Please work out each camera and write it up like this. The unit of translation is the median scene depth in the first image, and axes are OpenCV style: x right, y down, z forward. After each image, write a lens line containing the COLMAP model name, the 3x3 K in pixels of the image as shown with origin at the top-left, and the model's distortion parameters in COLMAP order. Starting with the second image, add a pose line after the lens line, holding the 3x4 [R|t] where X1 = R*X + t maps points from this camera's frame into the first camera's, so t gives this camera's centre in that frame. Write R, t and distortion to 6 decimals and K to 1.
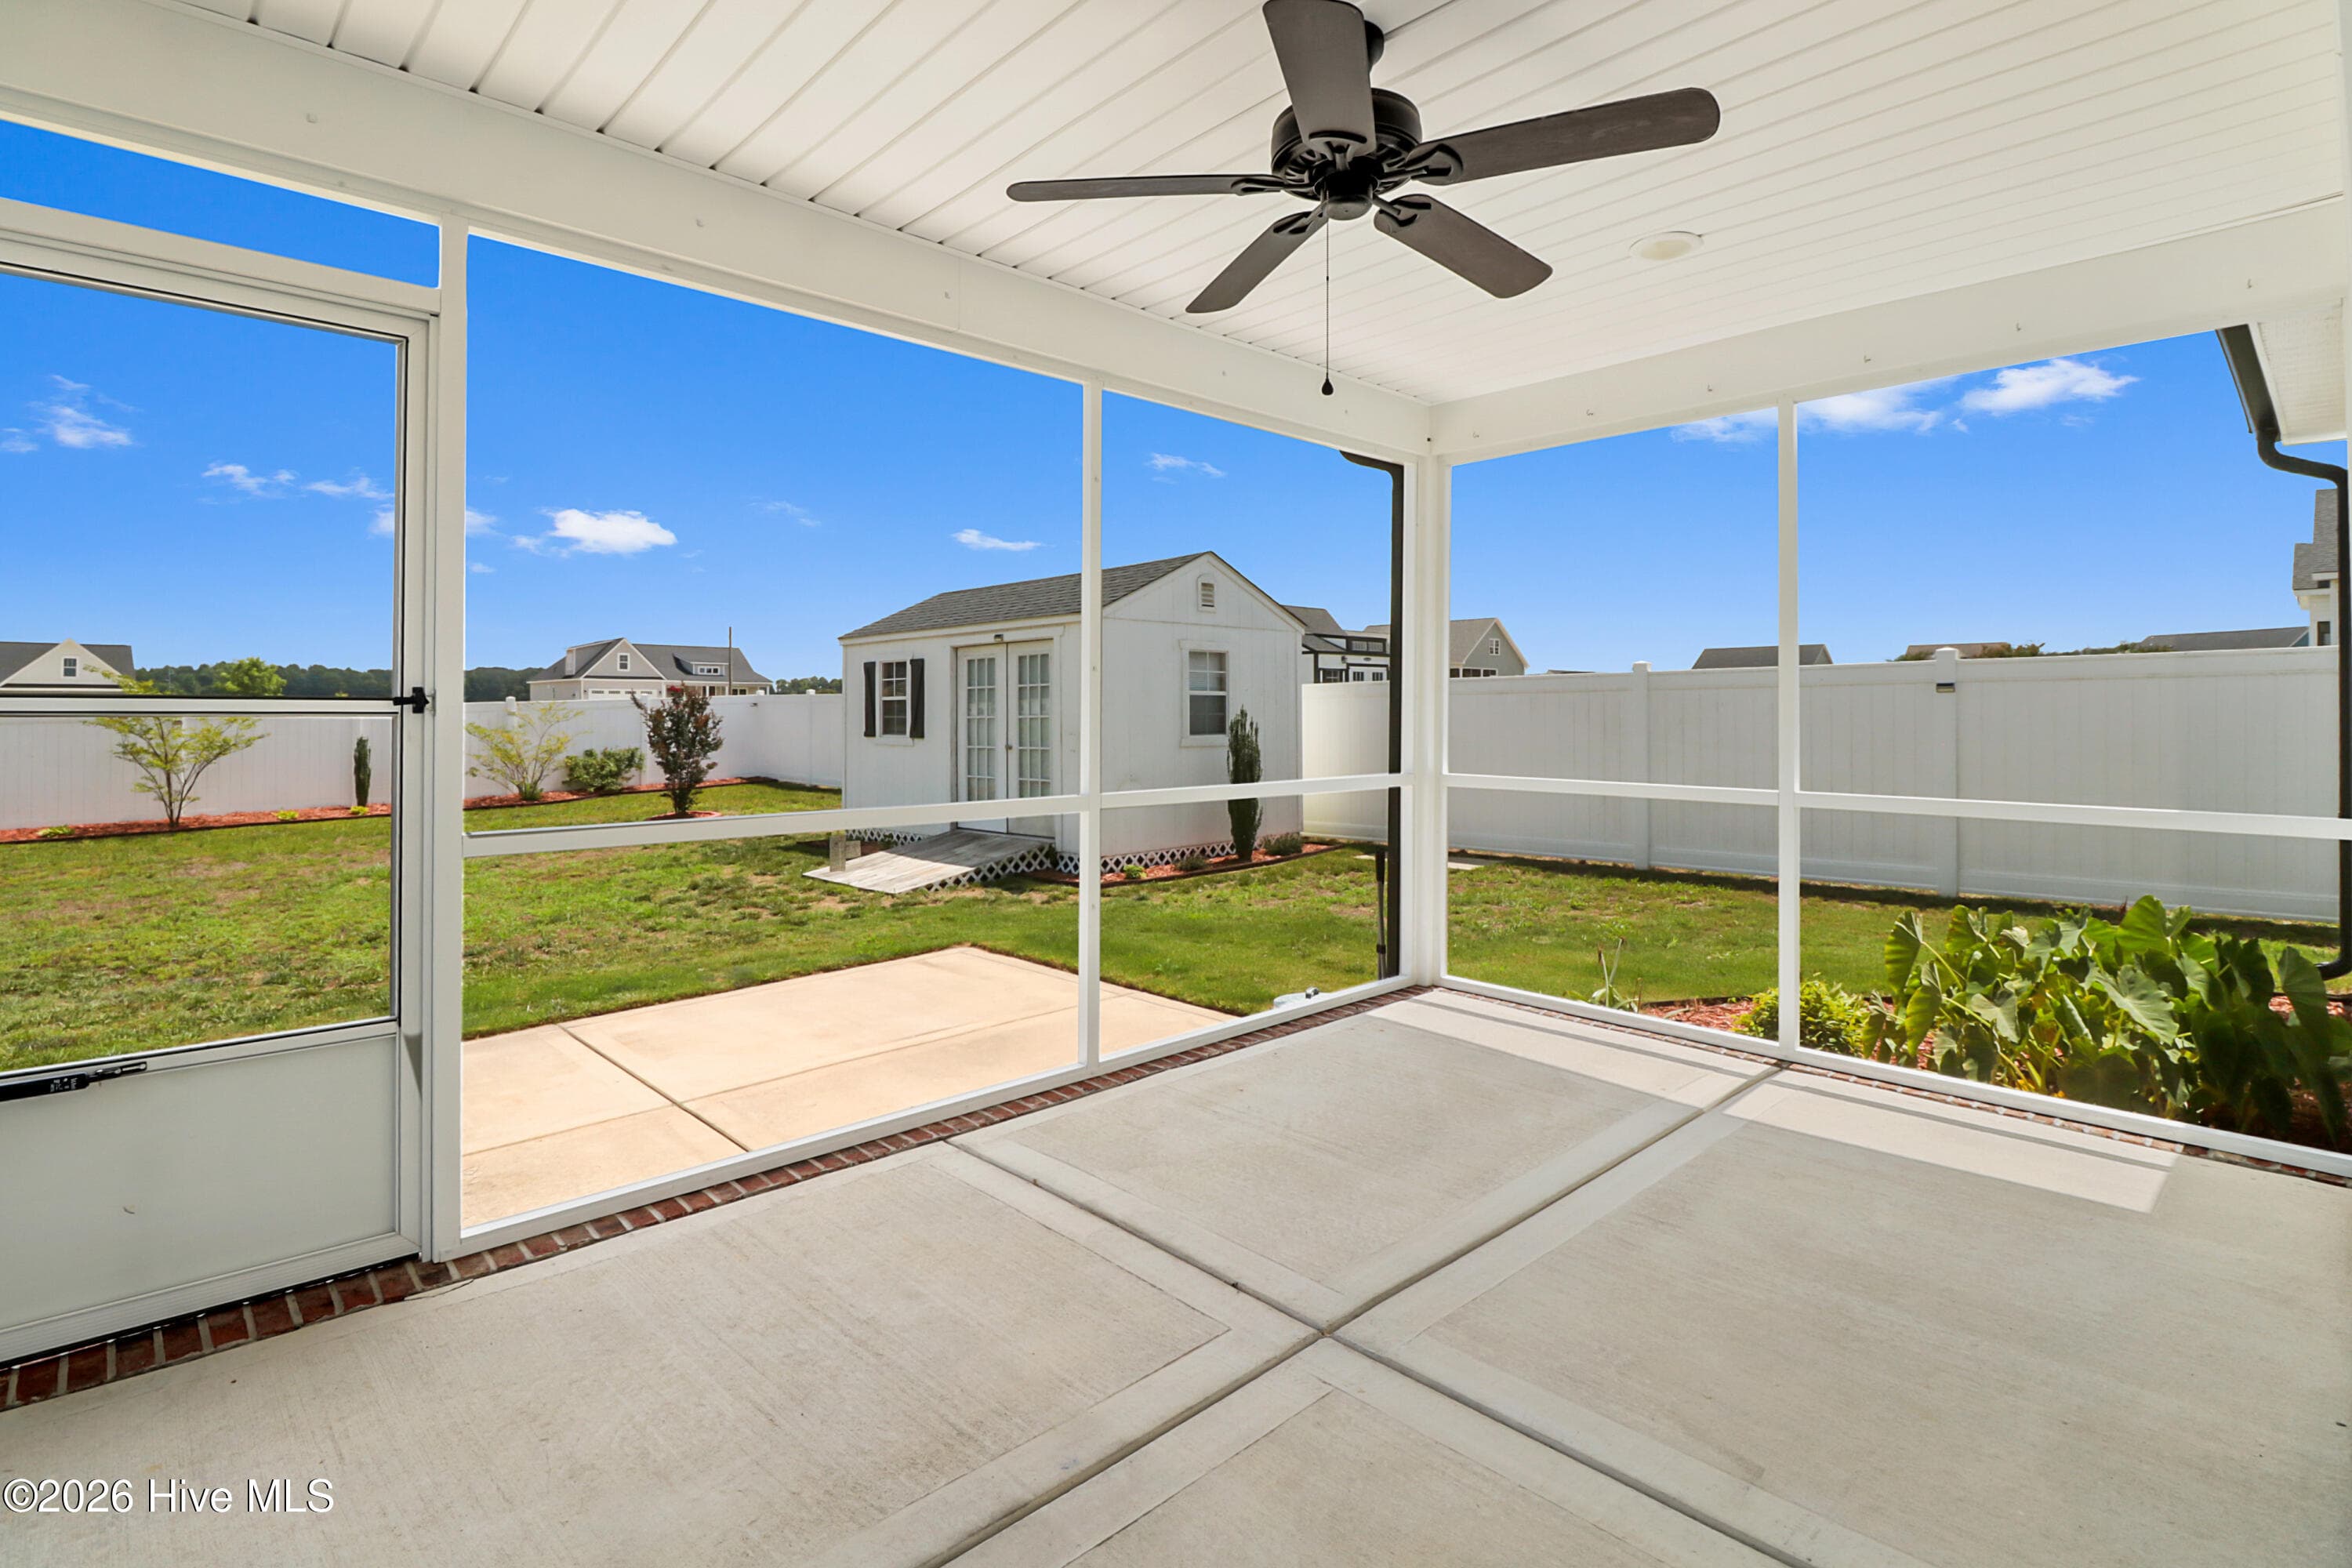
lens RADIAL K [[1117.5, 0, 1134.6], [0, 1117.5, 739.6], [0, 0, 1]] dist [0.000890, -0.000067]
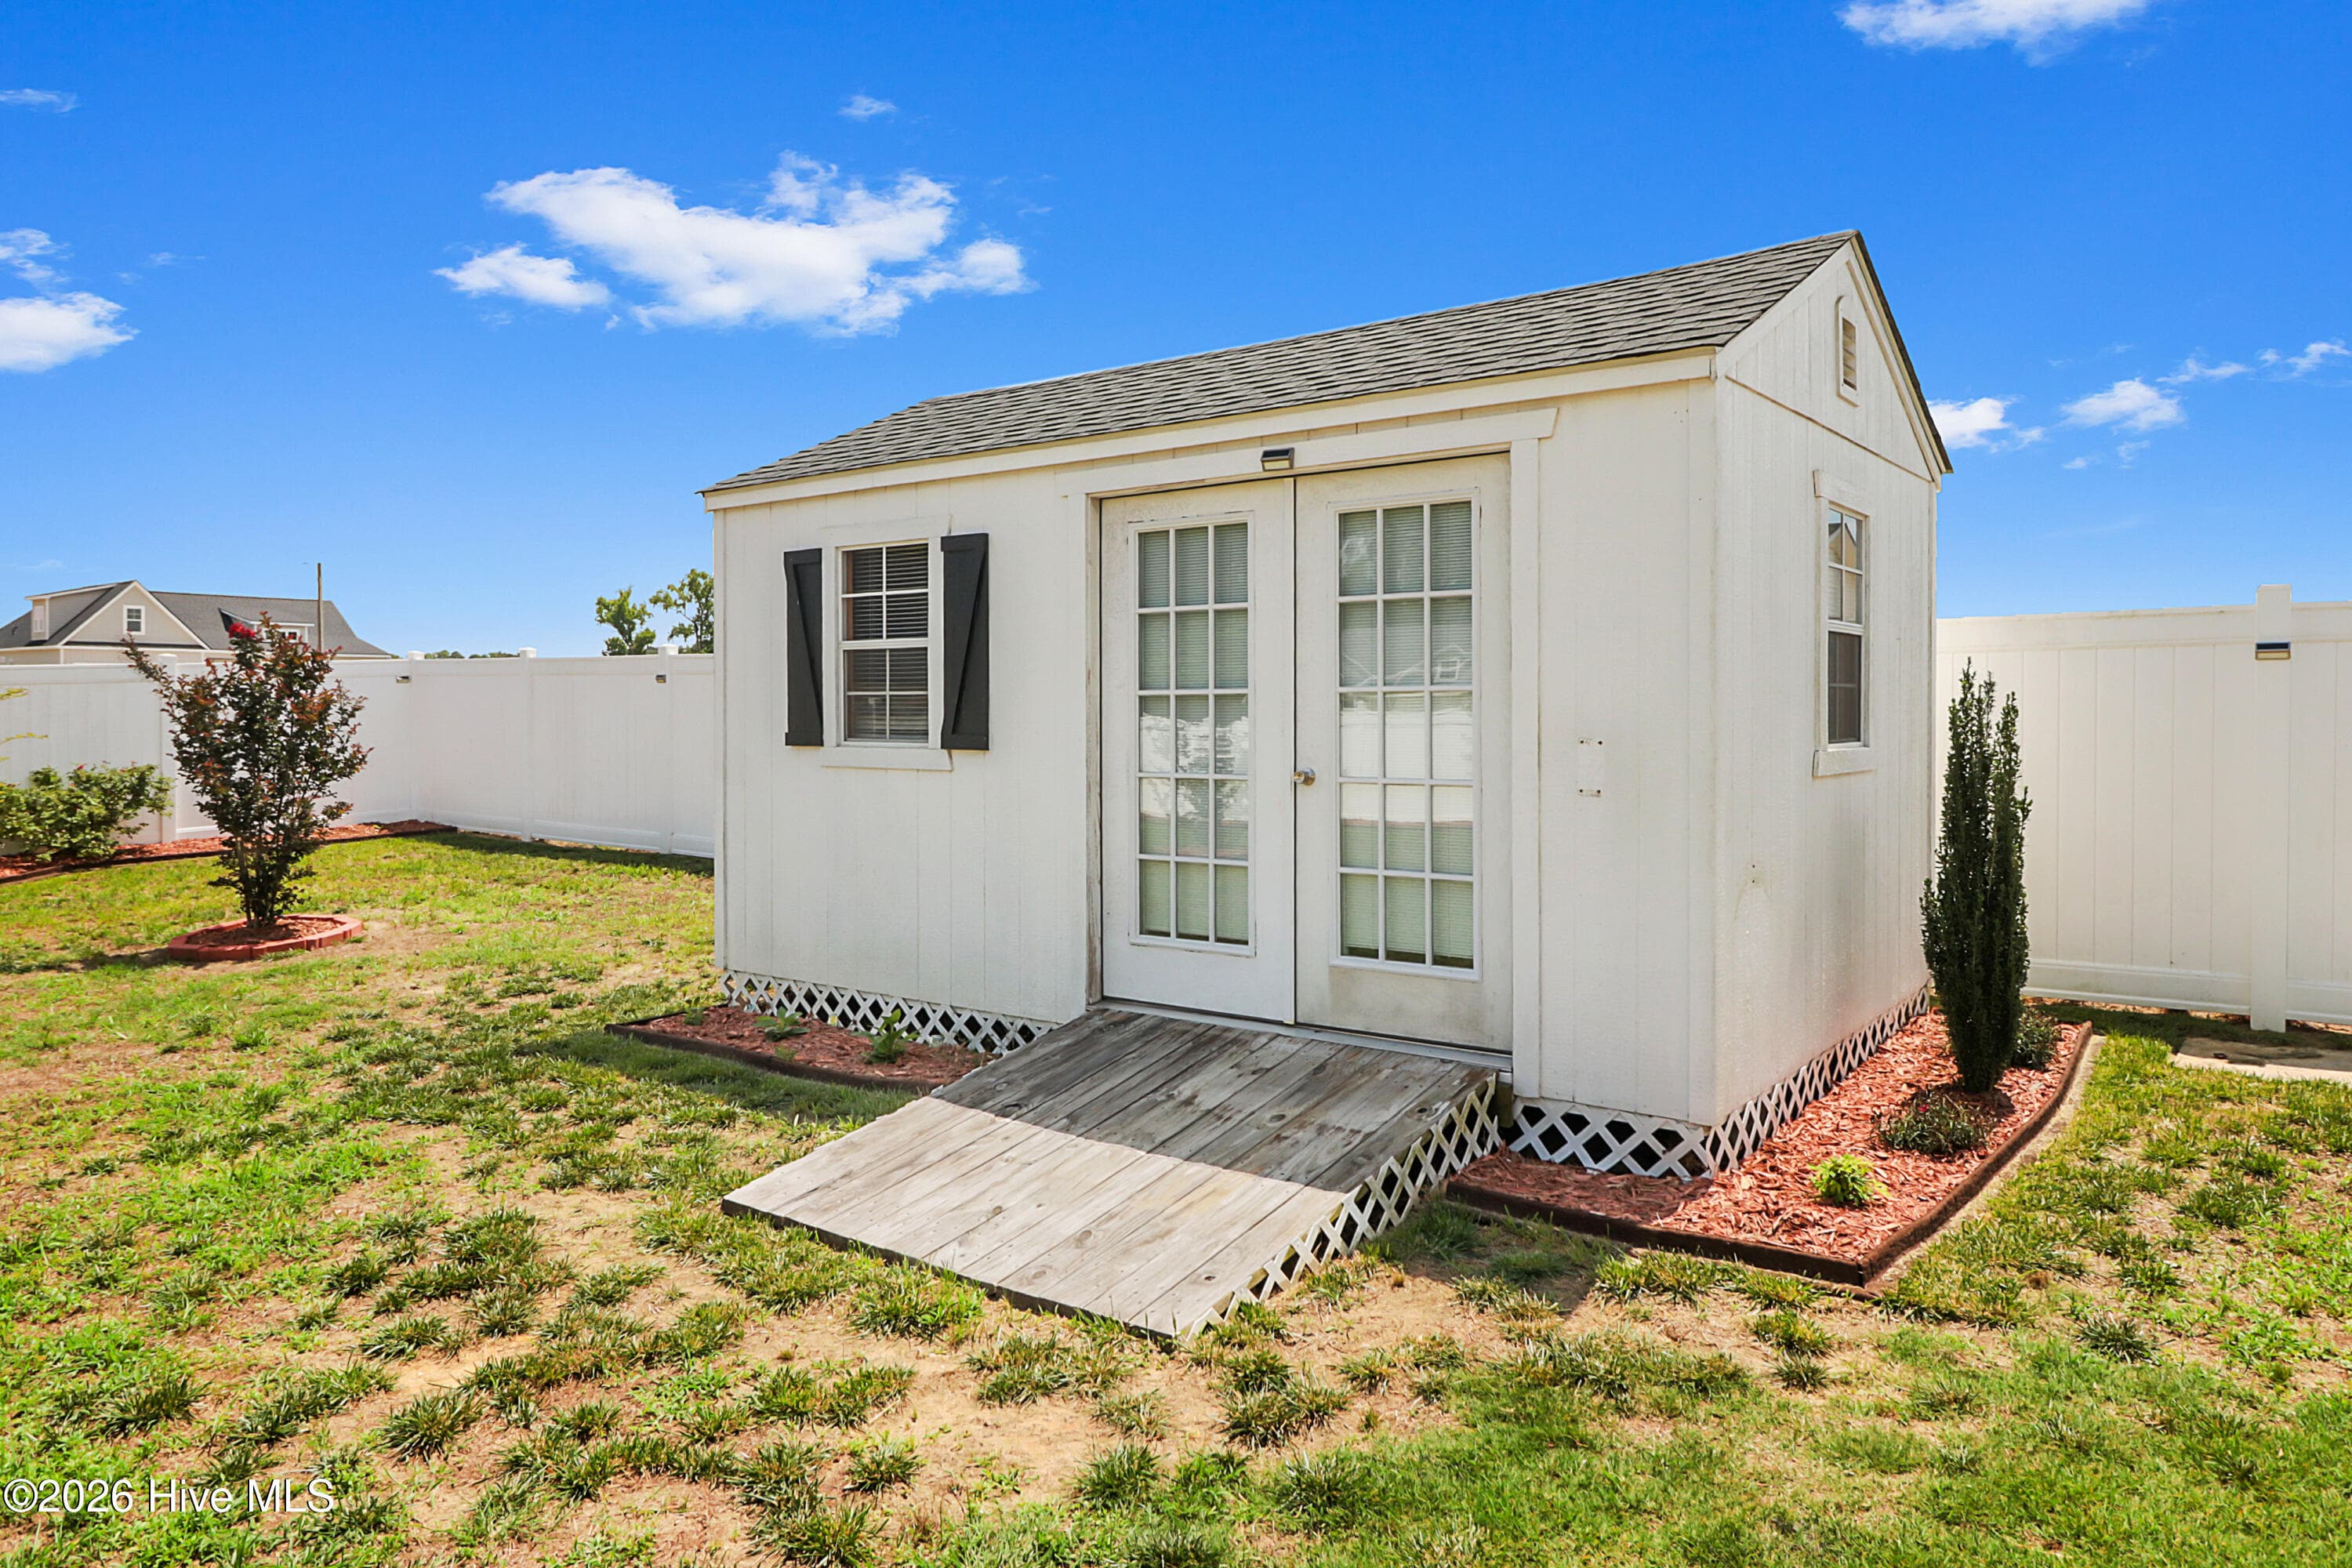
lens RADIAL K [[1580.2, 0, 1176.0], [0, 1580.2, 784.0], [0, 0, 1]] dist [0.009307, 0.003415]
pose [[0.988770, -0.003600, 0.149399, -0.189691], [-0.000067, 0.999699, 0.024534, -0.002818], [-0.149442, -0.024268, 0.988473, 0.440340]]
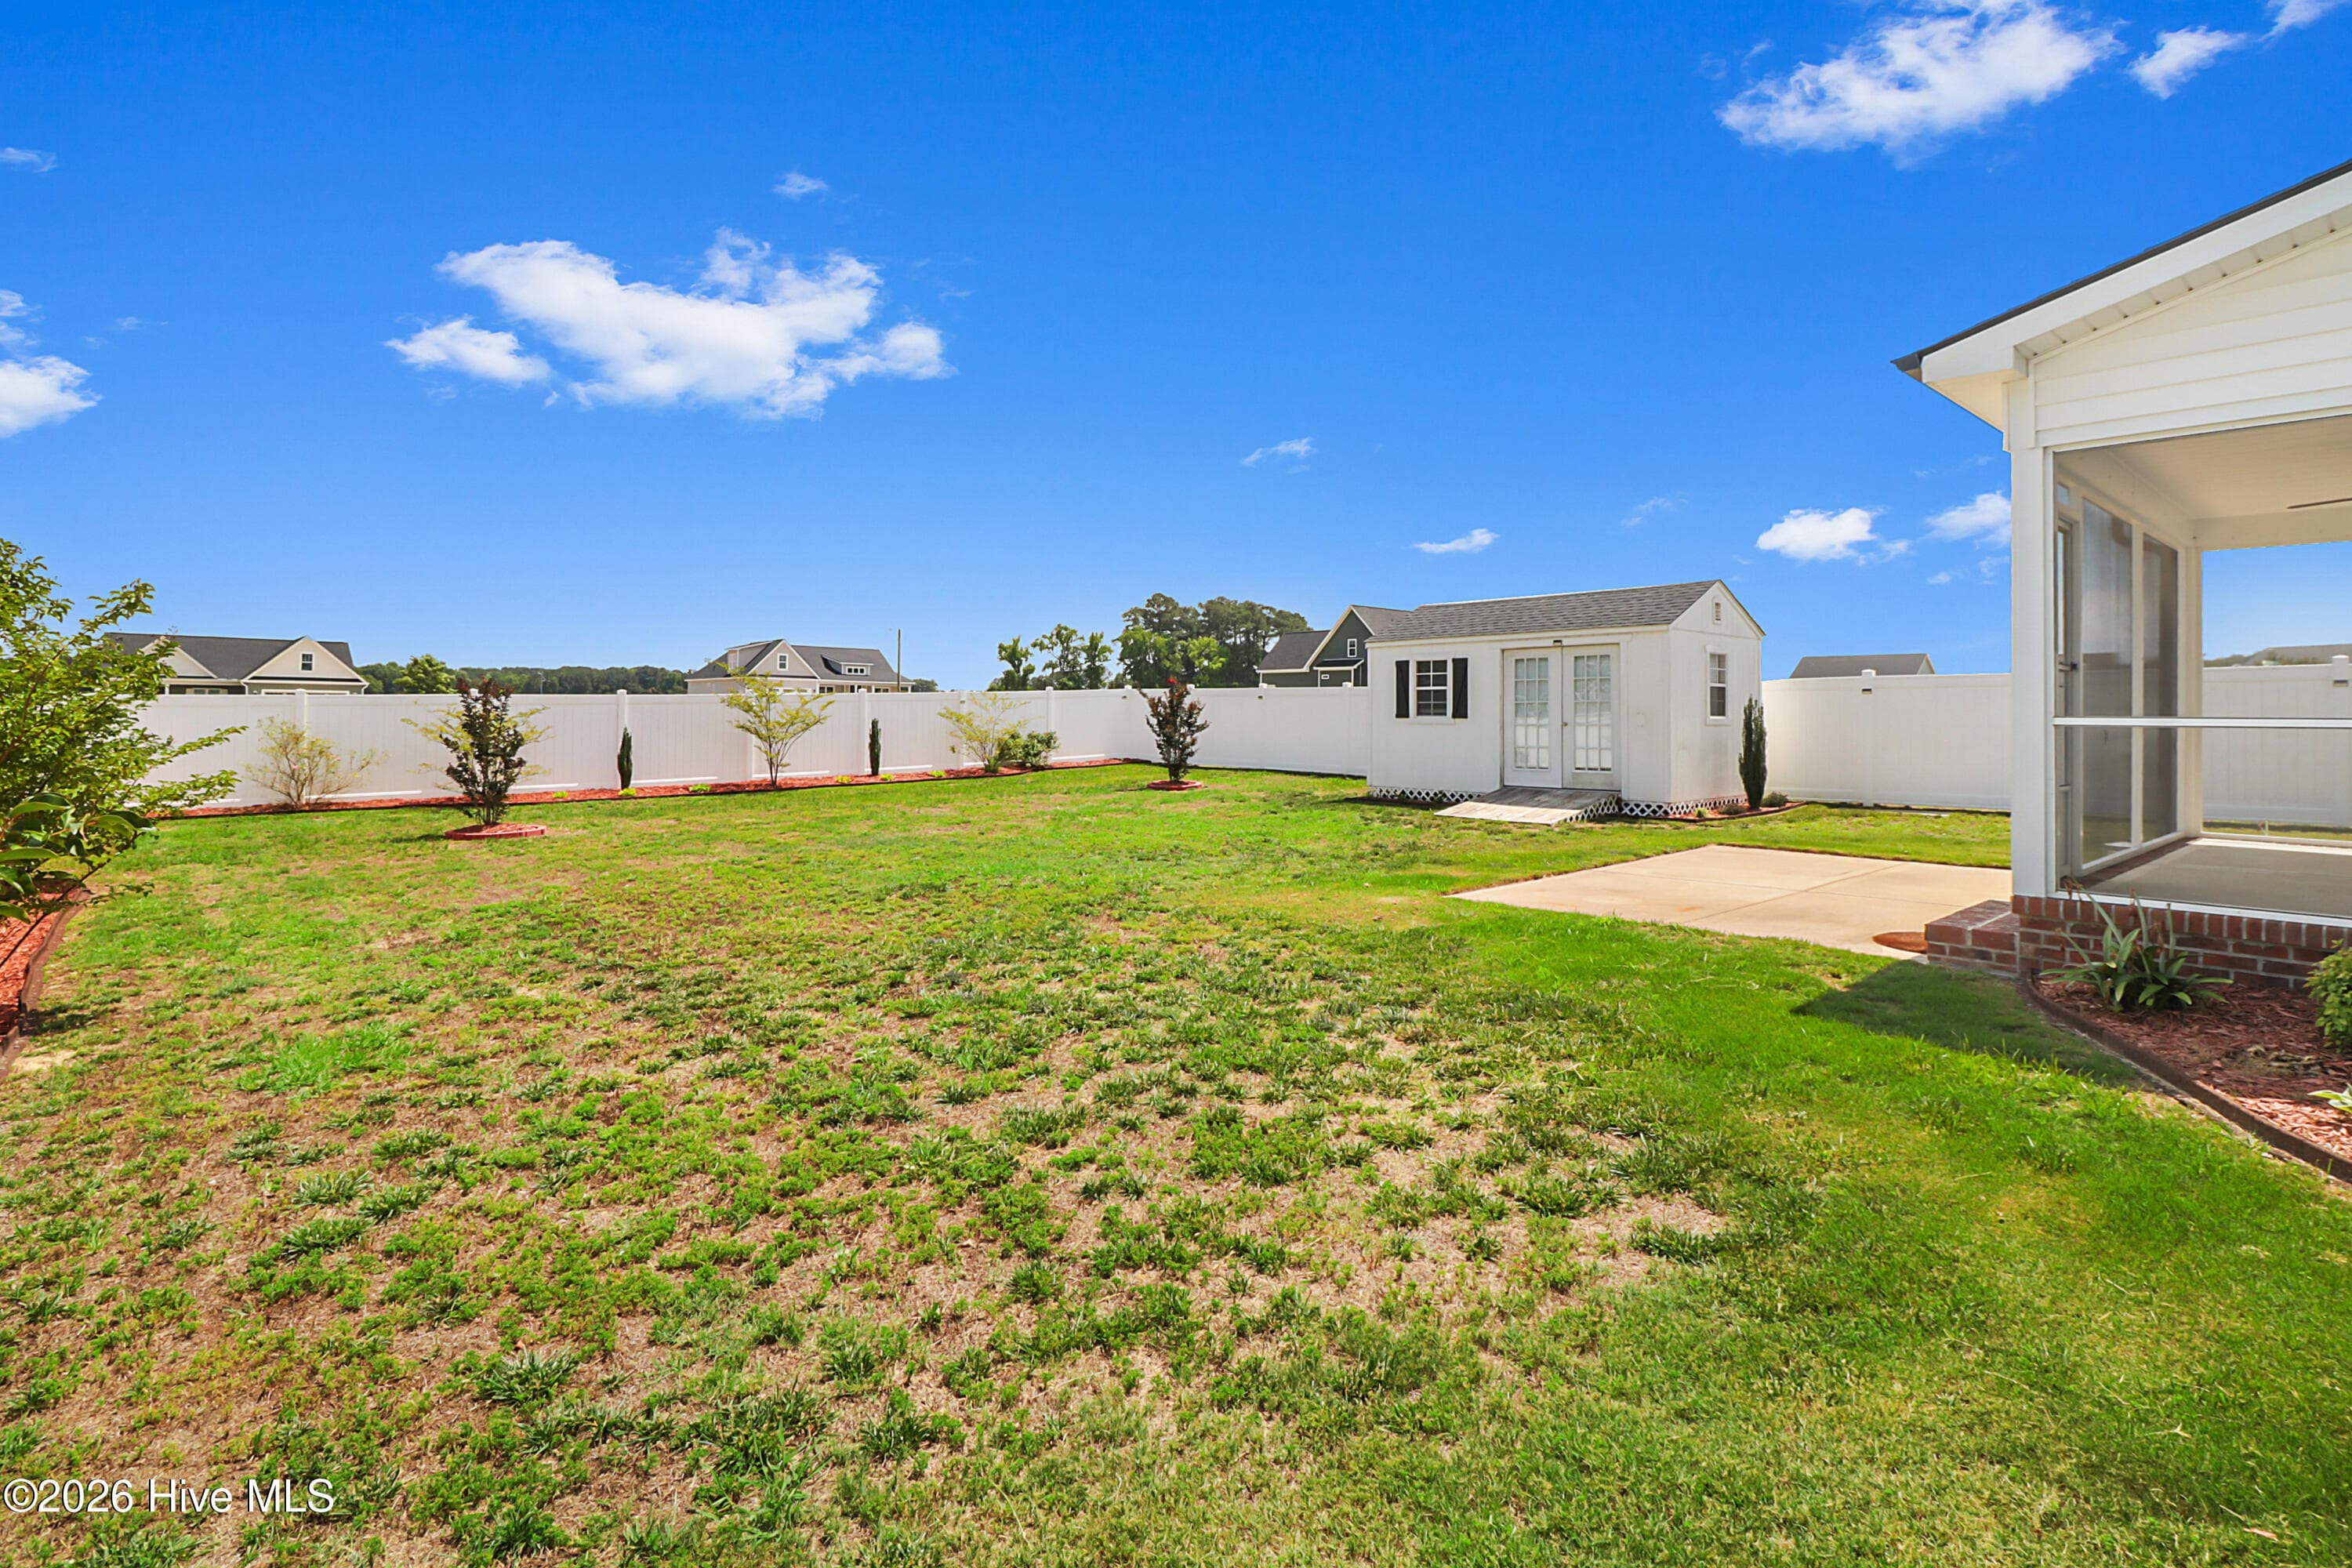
lens RADIAL K [[1105.0, 0, 1179.5], [0, 1105.0, 718.0], [0, 0, 1]] dist [0.000263, -0.000459]
pose [[0.999431, 0.010327, -0.032112, -0.448121], [-0.011050, 0.999687, -0.022427, 0.028749], [0.031871, 0.022769, 0.999233, -0.285074]]
